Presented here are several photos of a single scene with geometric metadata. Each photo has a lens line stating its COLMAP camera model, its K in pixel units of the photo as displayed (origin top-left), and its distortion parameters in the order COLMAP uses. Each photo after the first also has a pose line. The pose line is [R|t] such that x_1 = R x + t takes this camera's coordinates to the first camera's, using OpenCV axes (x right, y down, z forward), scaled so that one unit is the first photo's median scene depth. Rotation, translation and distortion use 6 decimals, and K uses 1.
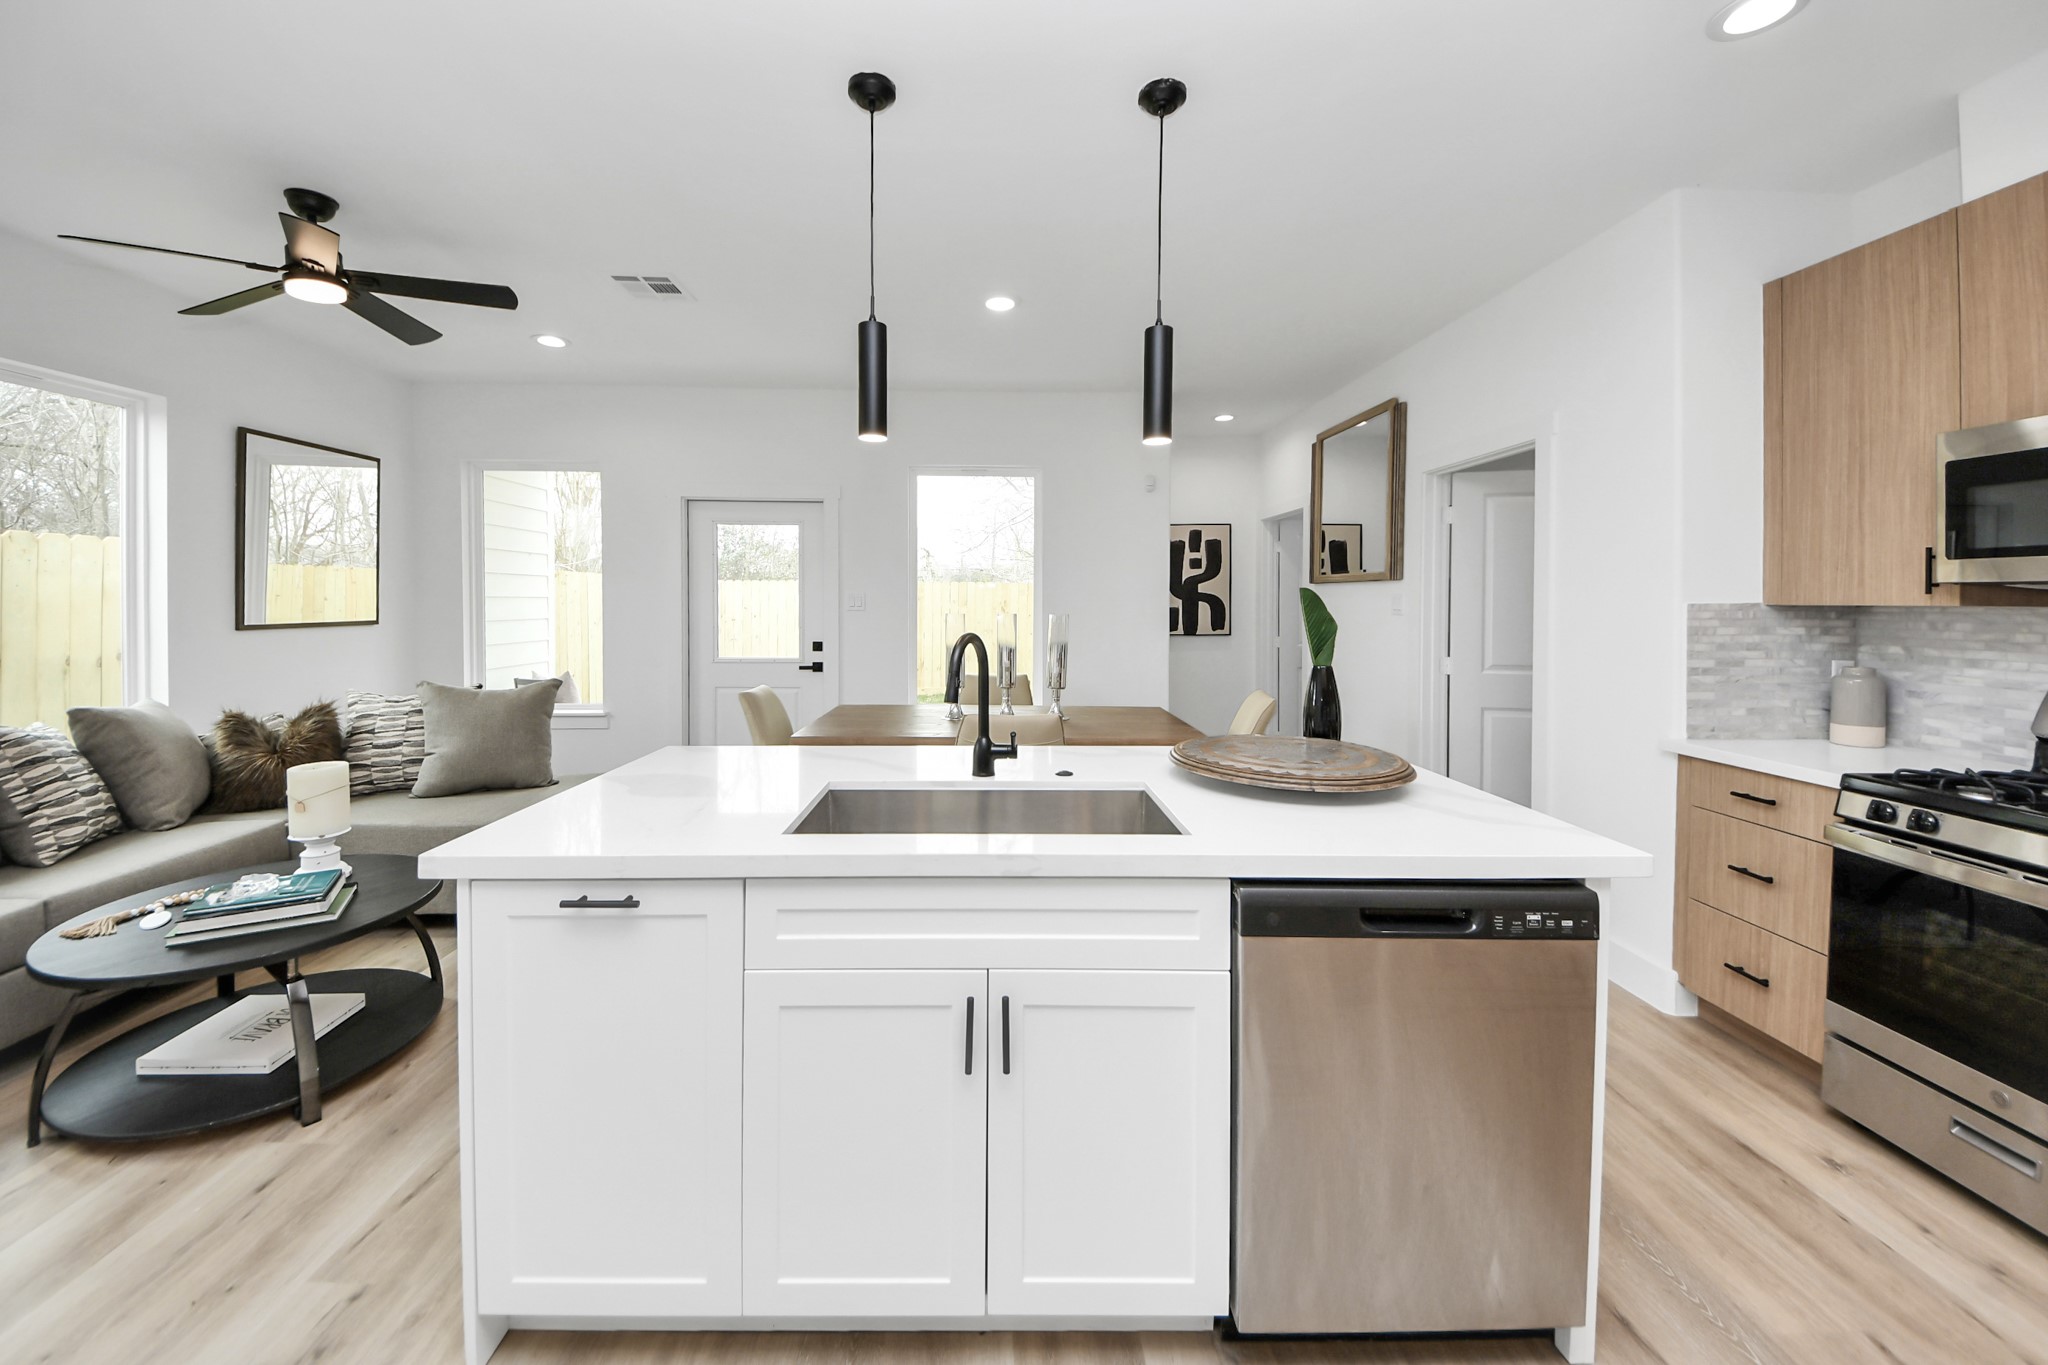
lens RADIAL K [[740.3, 0, 996.6], [0, 740.3, 617.3], [0, 0, 1]] dist [0.003290, -0.008002]
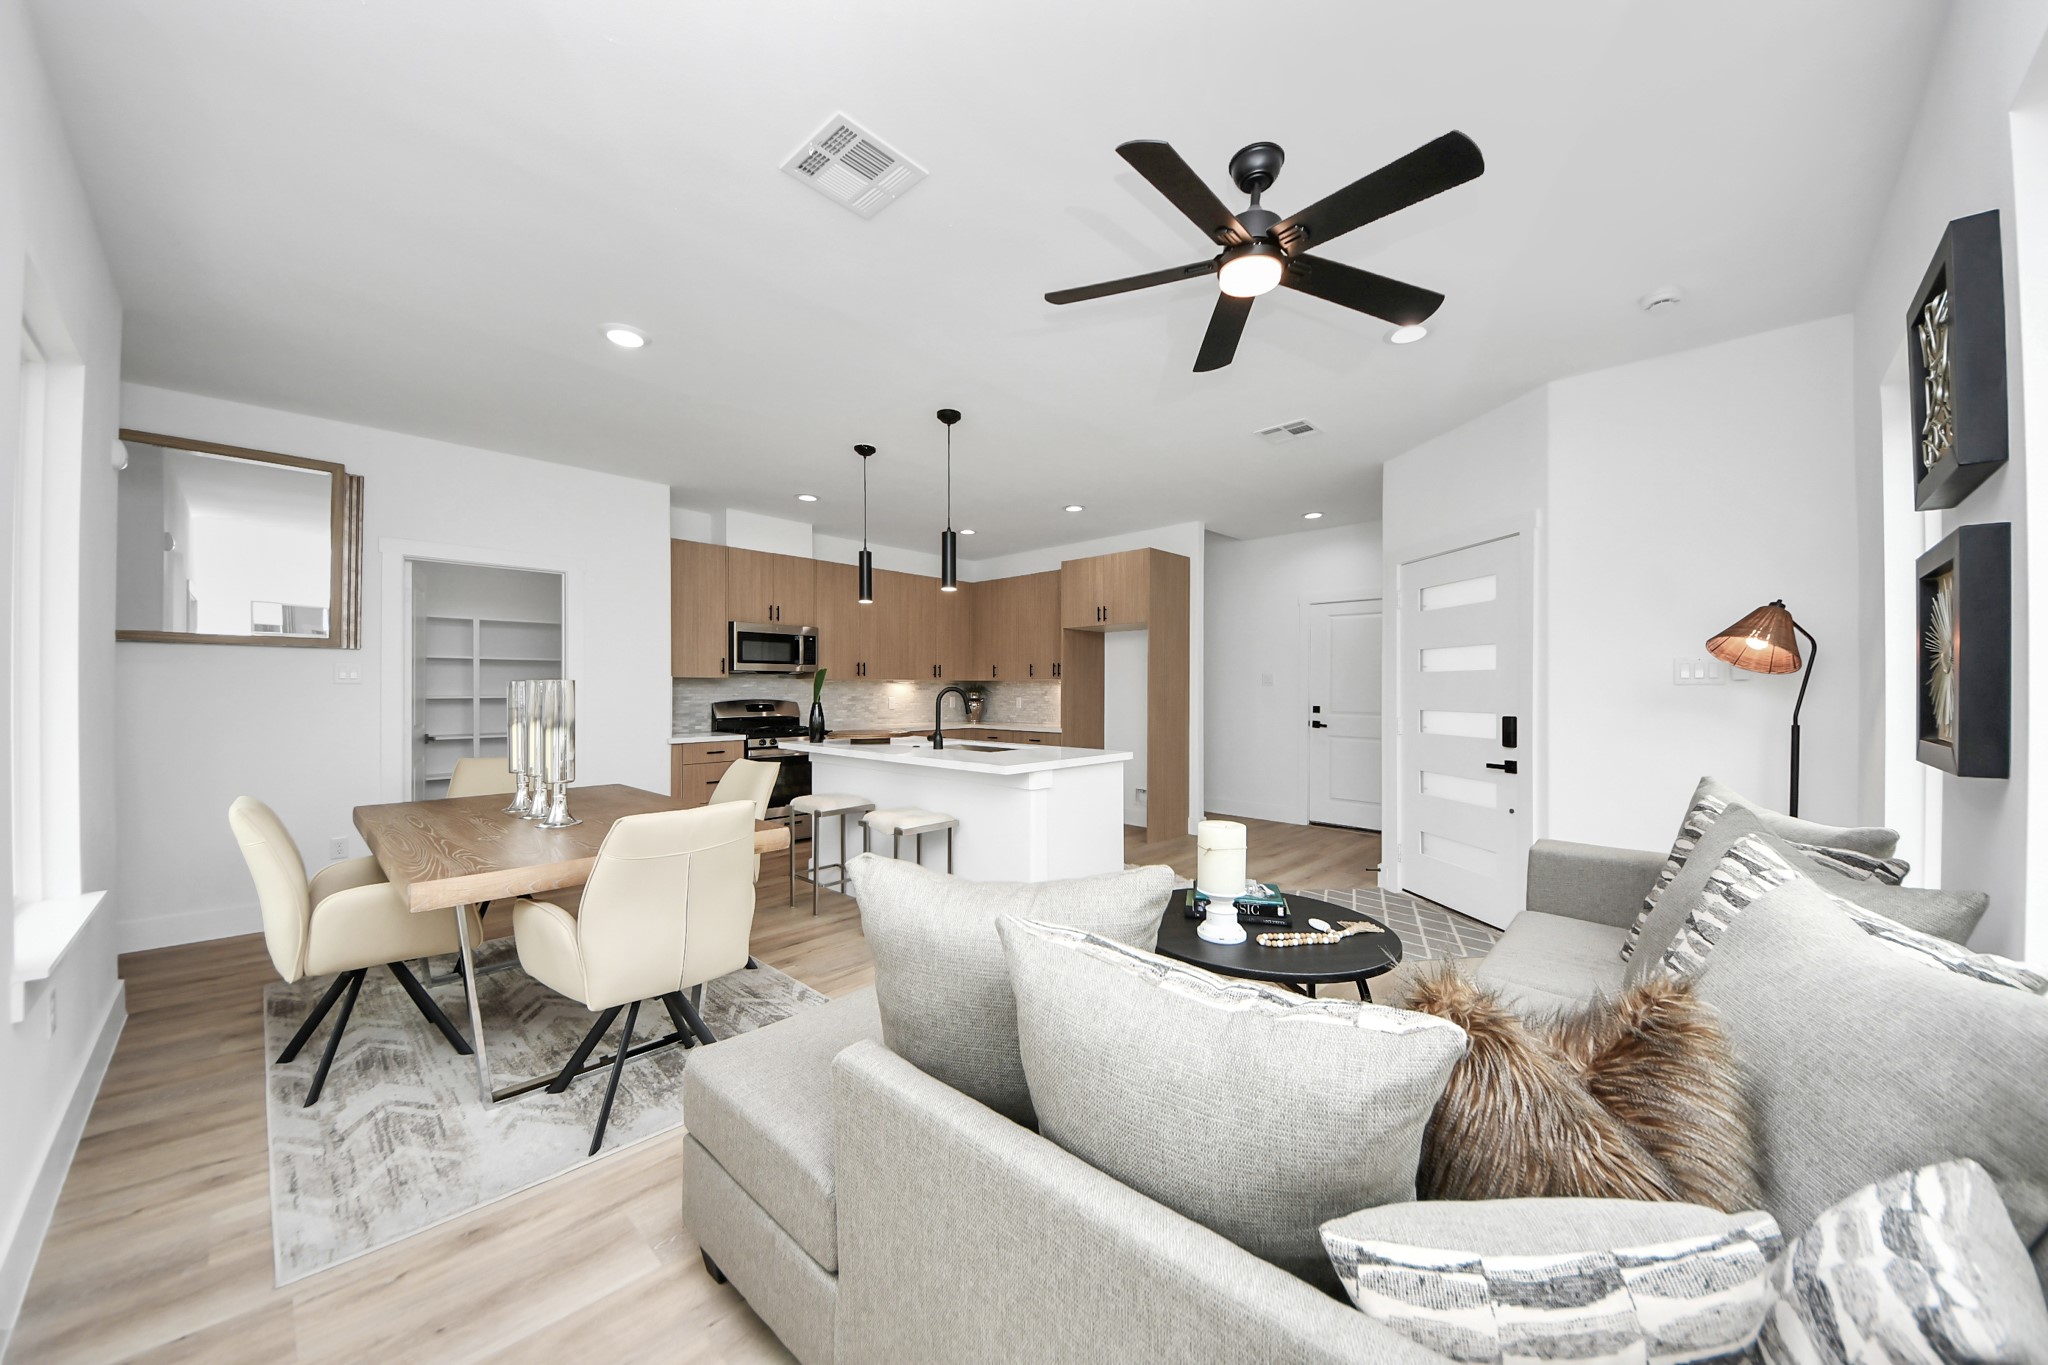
lens RADIAL K [[740.3, 0, 1013.2], [0, 740.3, 683.4], [0, 0, 1]] dist [0.003290, -0.008002]
pose [[-0.705816, 0.000594, 0.708395, -1.365747], [0.011099, 0.999886, 0.010219, -0.008524], [-0.708308, 0.015075, -0.705742, 1.855964]]
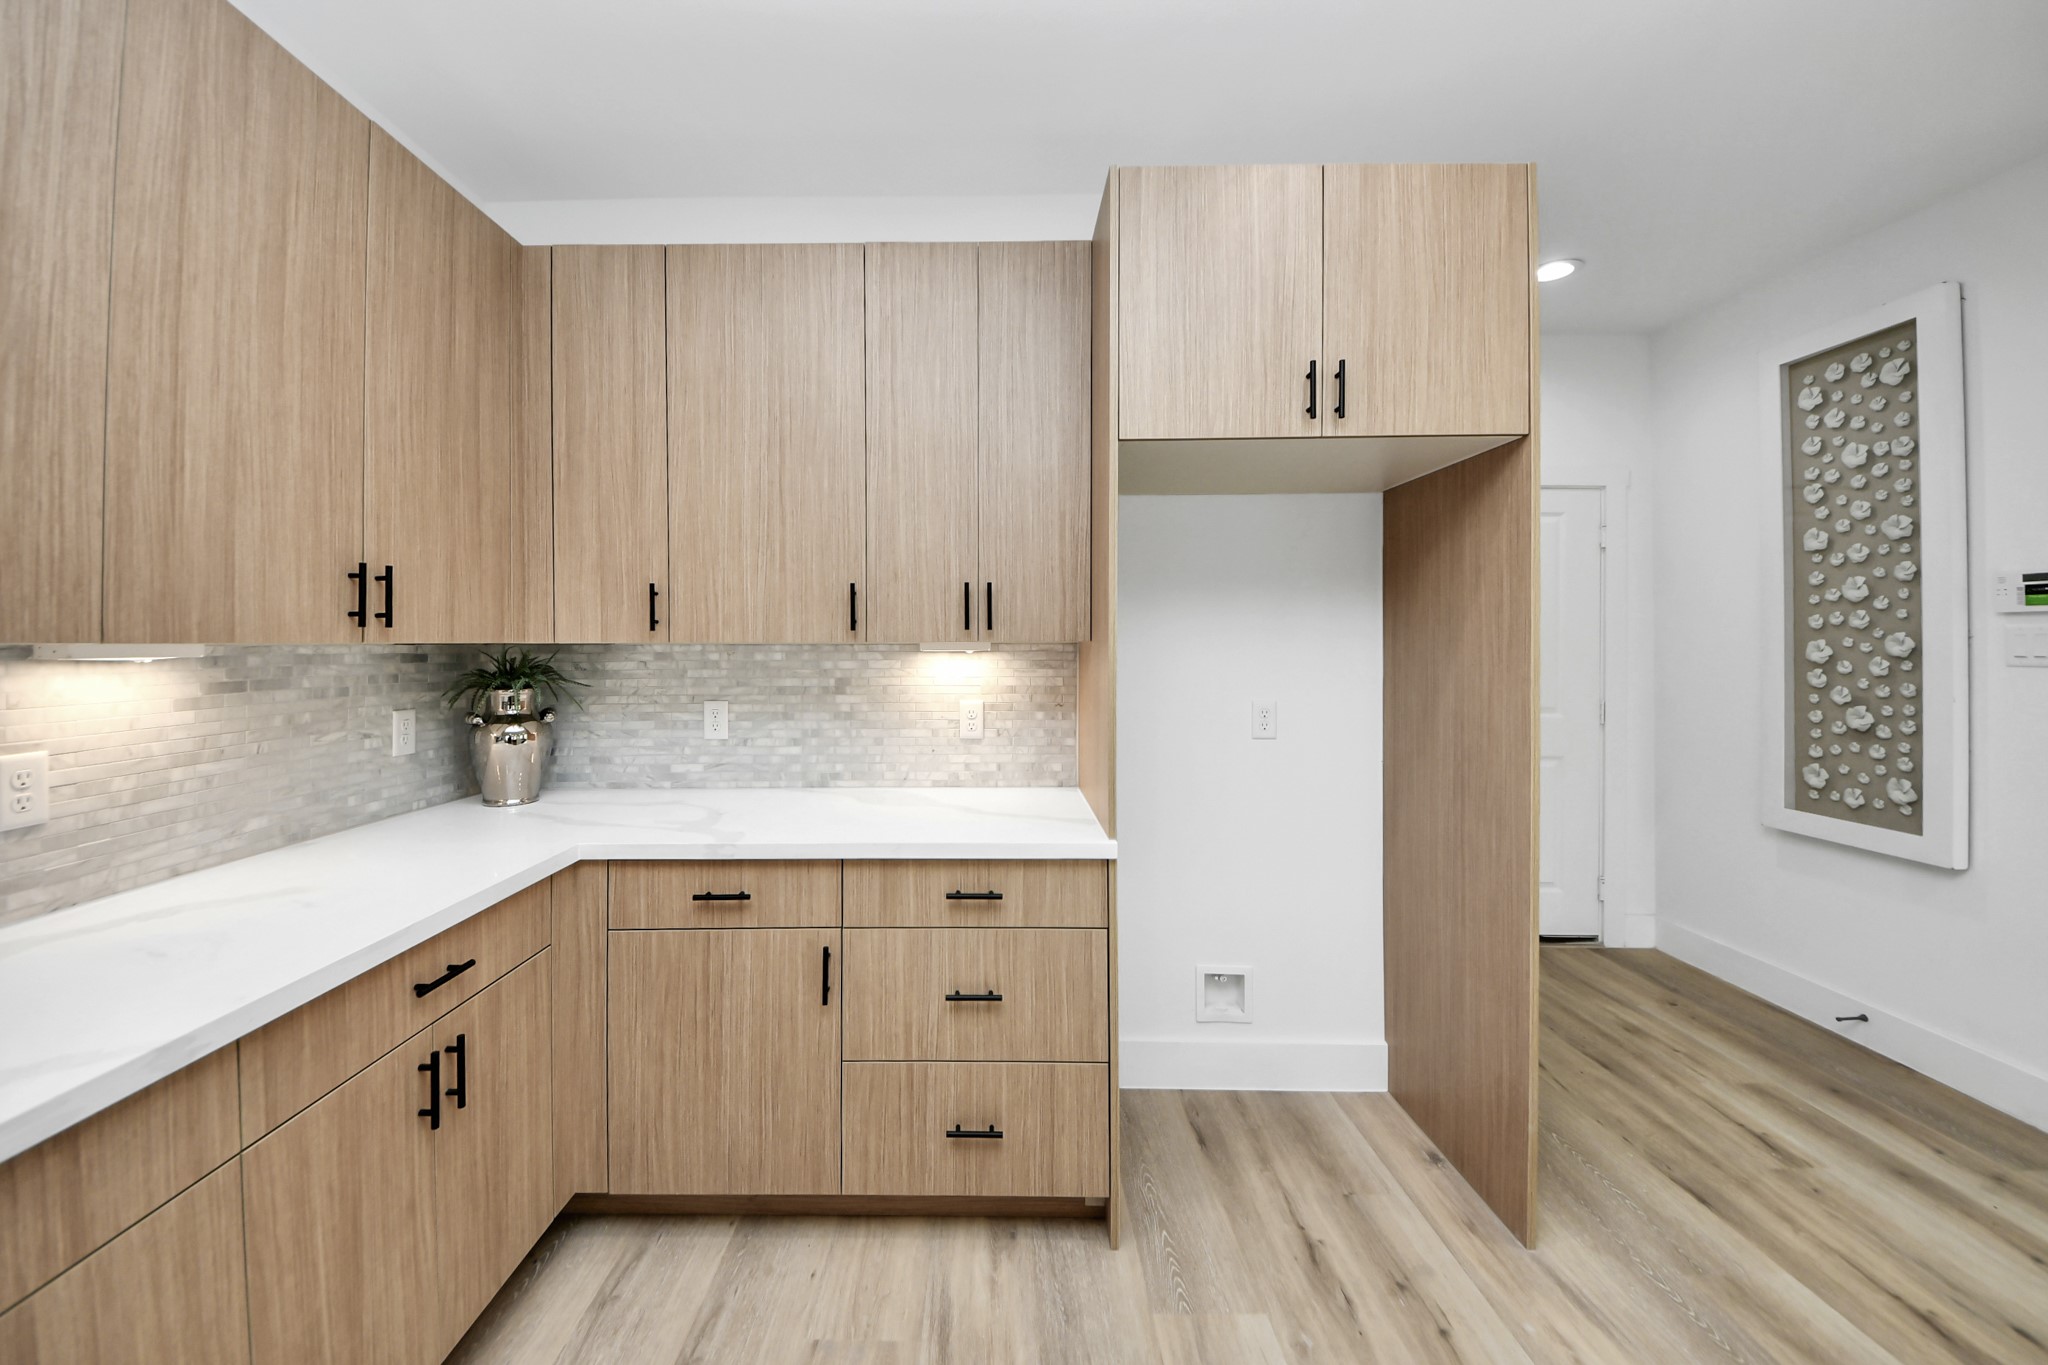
lens RADIAL K [[740.3, 0, 975.3], [0, 740.3, 639.6], [0, 0, 1]] dist [0.003290, -0.008002]
pose [[-0.999666, -0.001129, 0.025834, 0.534761], [-0.000747, 0.999890, 0.014816, -0.006817], [-0.025848, 0.014792, -0.999556, 0.498590]]
